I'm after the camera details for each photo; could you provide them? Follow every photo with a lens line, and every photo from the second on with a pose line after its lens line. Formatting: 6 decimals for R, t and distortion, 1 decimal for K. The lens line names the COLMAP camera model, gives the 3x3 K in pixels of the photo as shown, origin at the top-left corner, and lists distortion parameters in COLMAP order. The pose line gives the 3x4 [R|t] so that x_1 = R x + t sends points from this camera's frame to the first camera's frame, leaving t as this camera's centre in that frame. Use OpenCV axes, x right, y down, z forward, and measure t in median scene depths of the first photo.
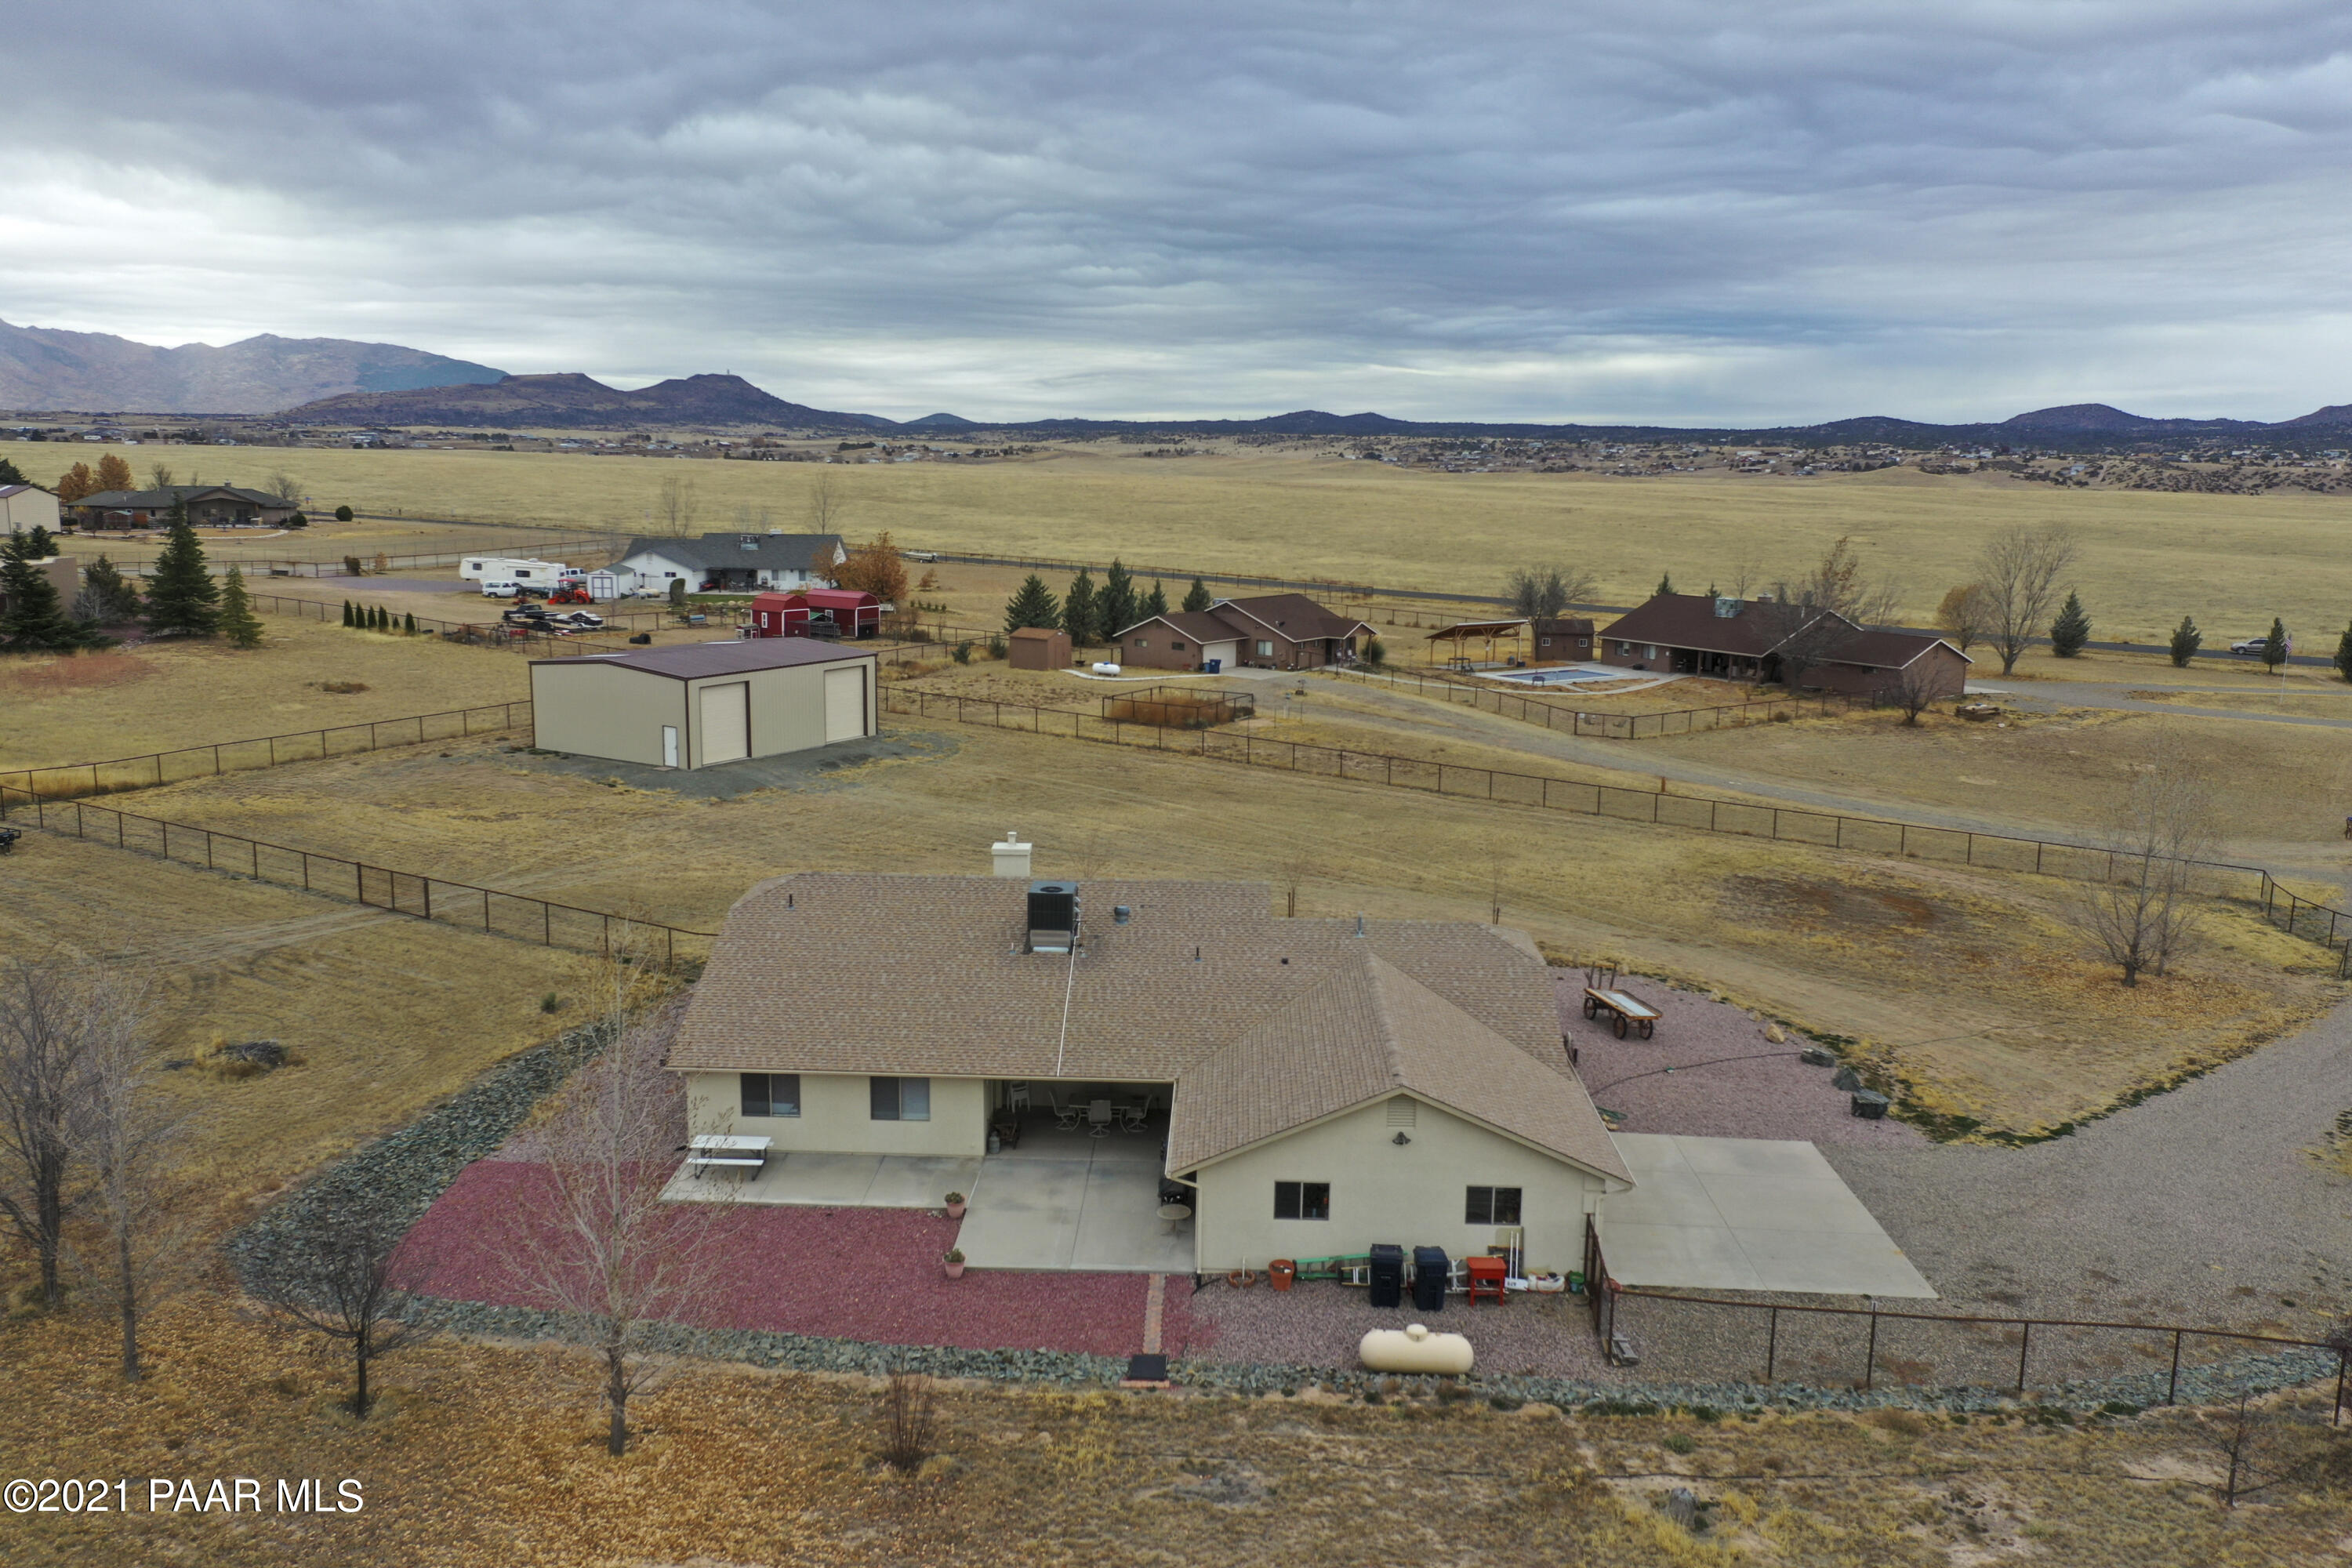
lens RADIAL K [[1845.6, 0, 1171.5], [0, 1845.6, 804.4], [0, 0, 1]] dist [0.006962, -0.001126]
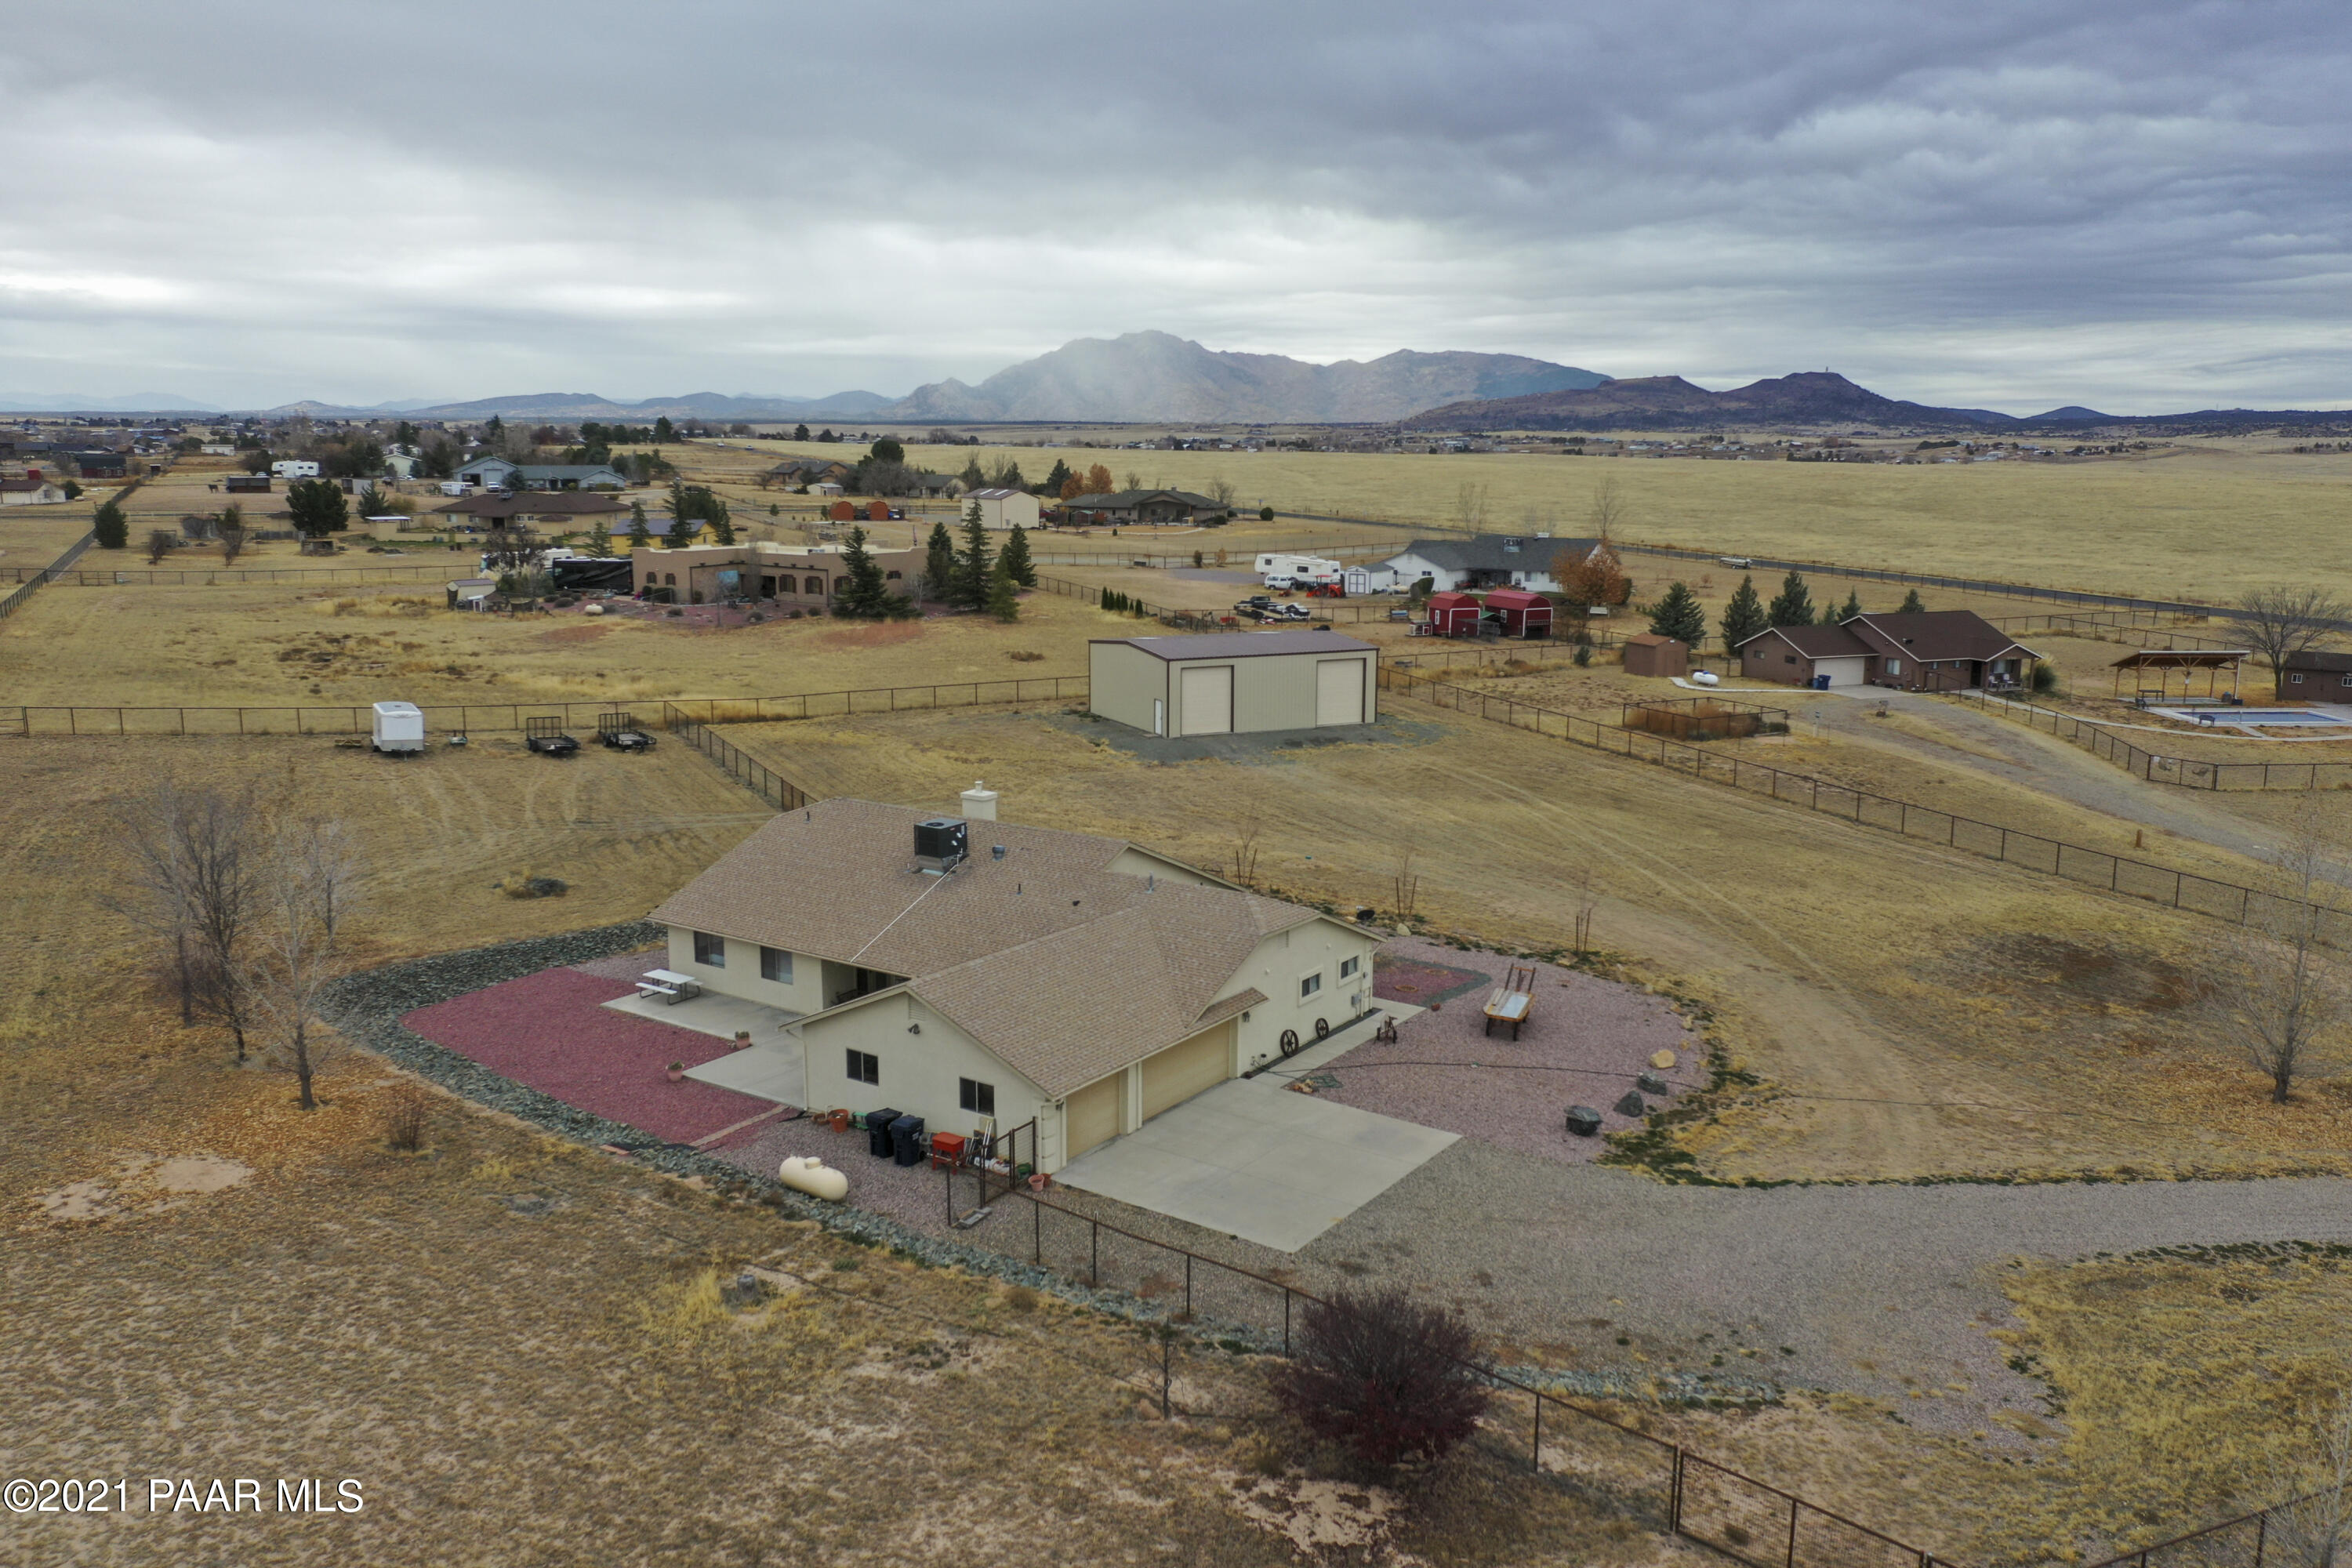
lens RADIAL K [[1857.2, 0, 1168.9], [0, 1857.2, 747.1], [0, 0, 1]] dist [0.003747, -0.000872]
pose [[0.841932, 0.076210, -0.534174, 0.194210], [-0.092896, 0.995666, -0.004366, -0.004131], [0.531526, 0.053298, 0.845363, 0.003309]]
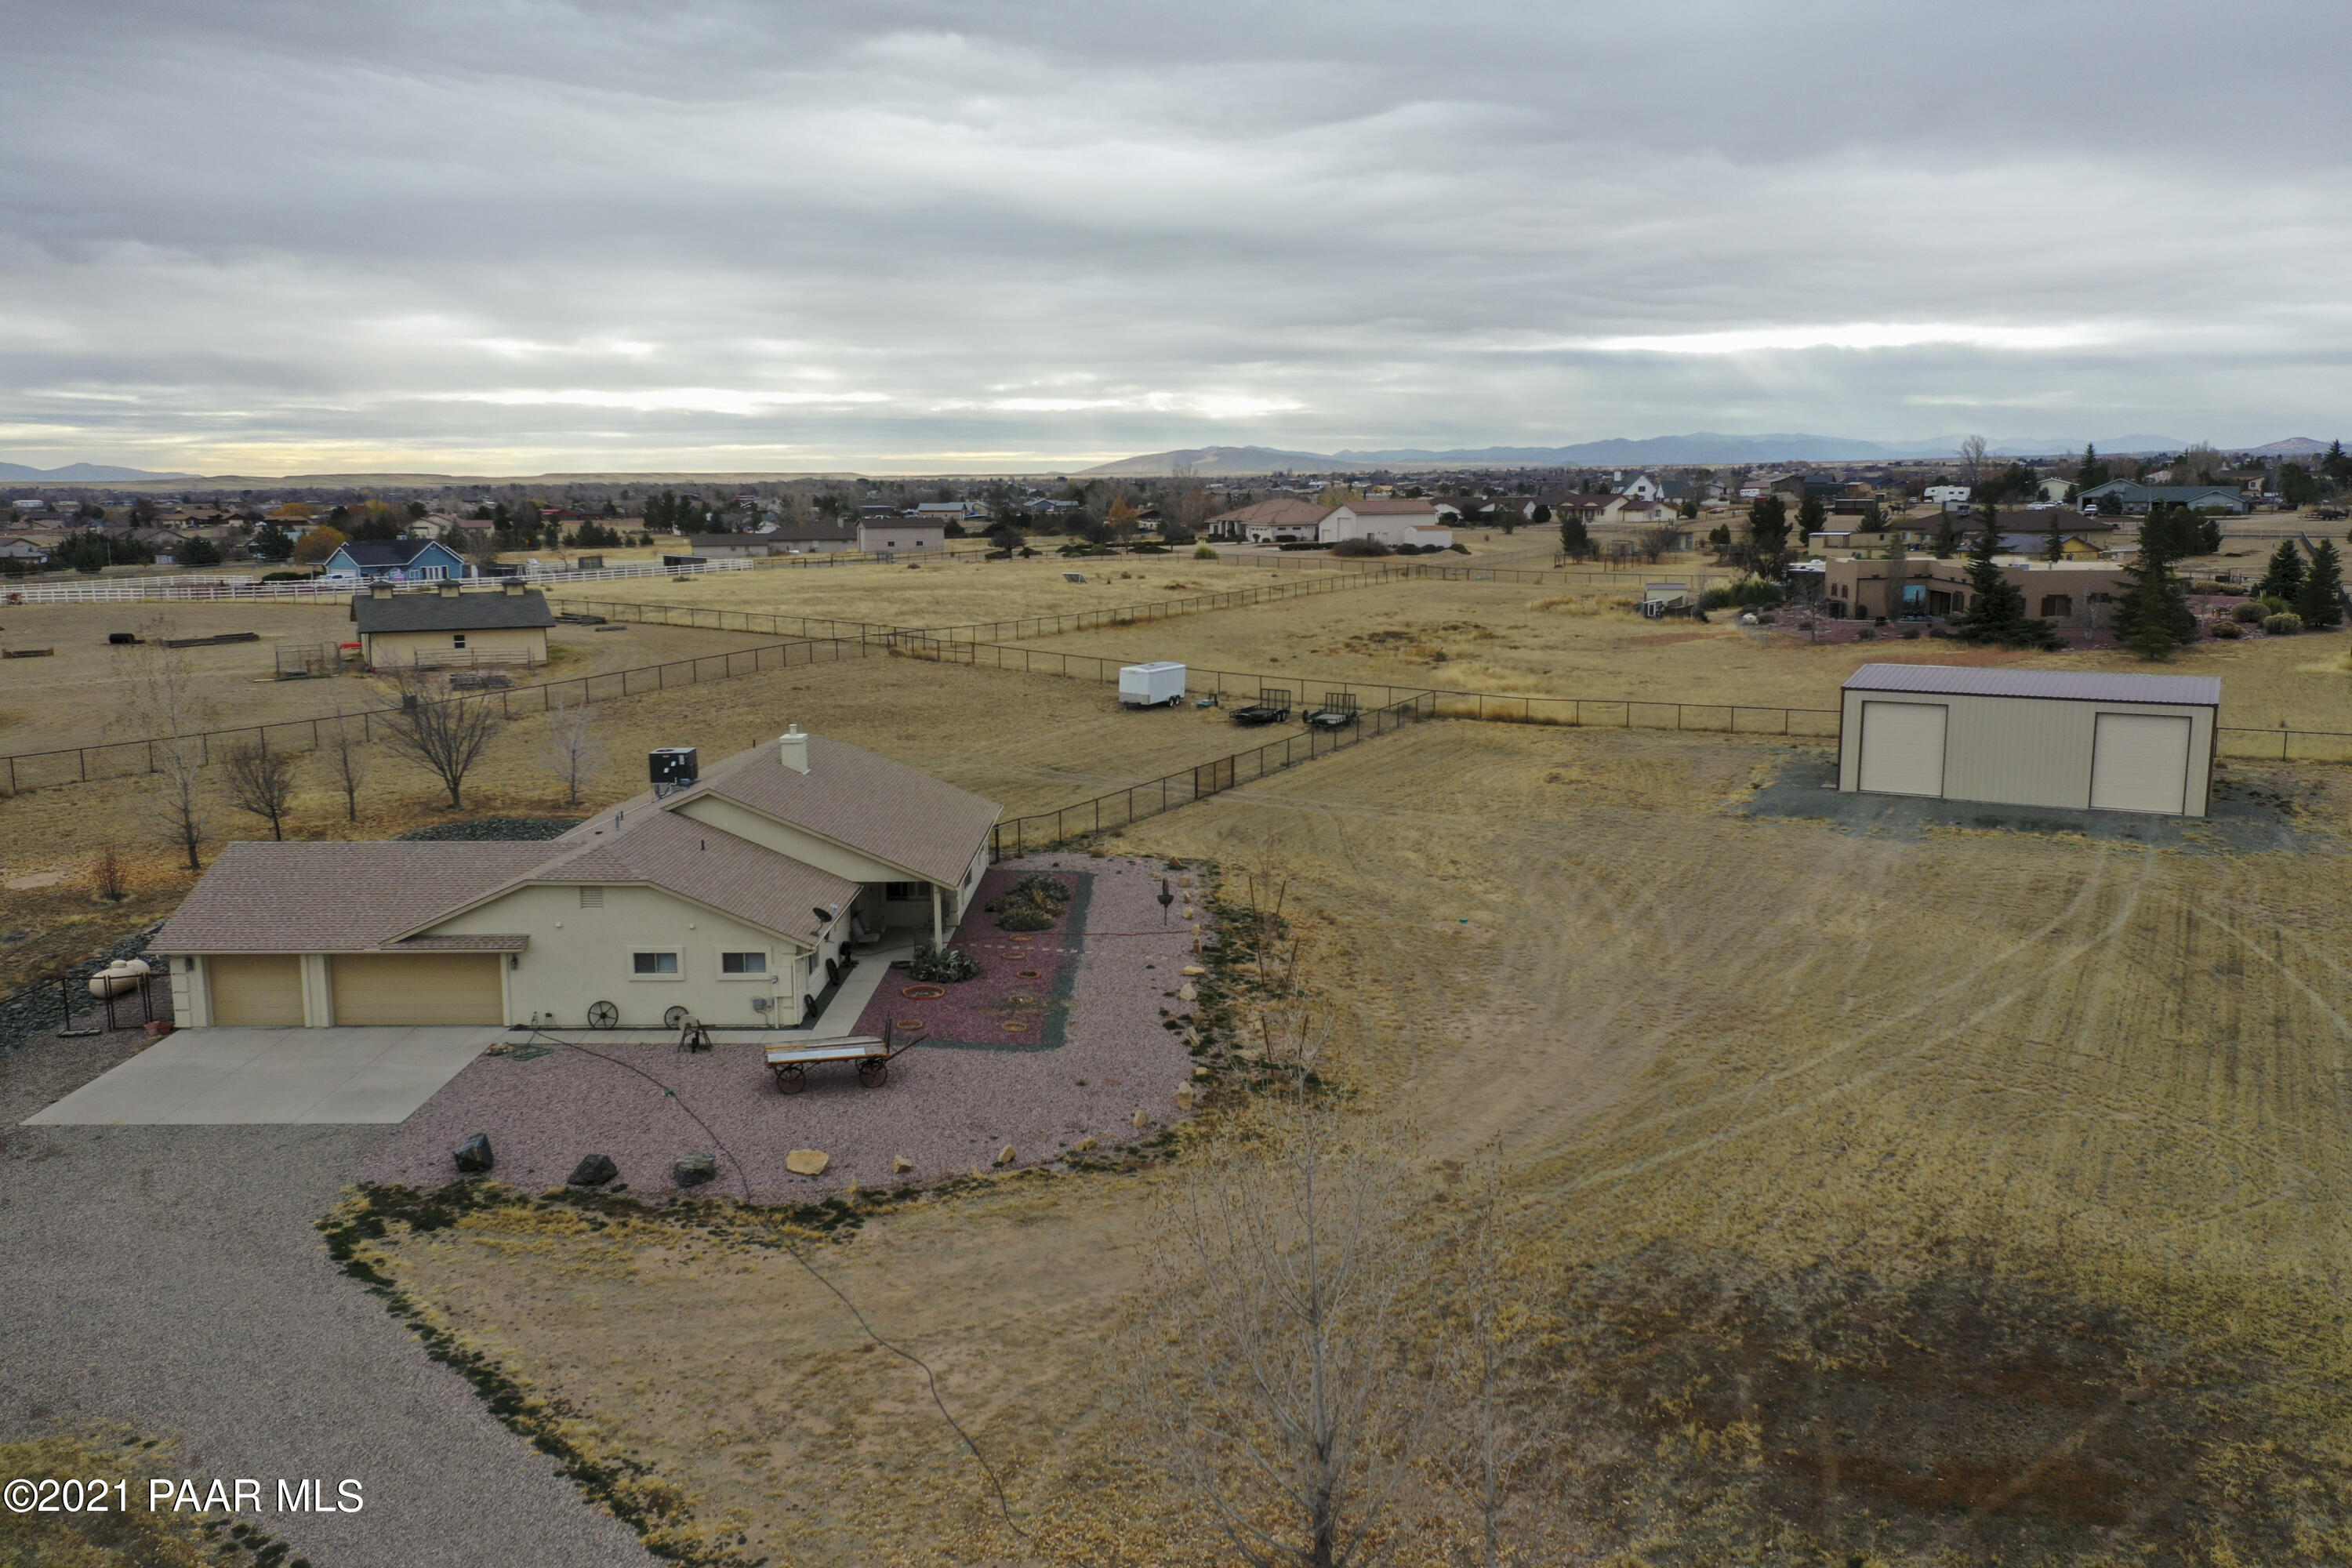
lens RADIAL K [[1857.2, 0, 1168.9], [0, 1857.2, 747.1], [0, 0, 1]] dist [0.003747, -0.000872]
pose [[0.033526, 0.126400, -0.991413, 0.320825], [-0.183924, 0.975809, 0.118191, -0.045191], [0.982368, 0.178383, 0.055963, 0.333172]]
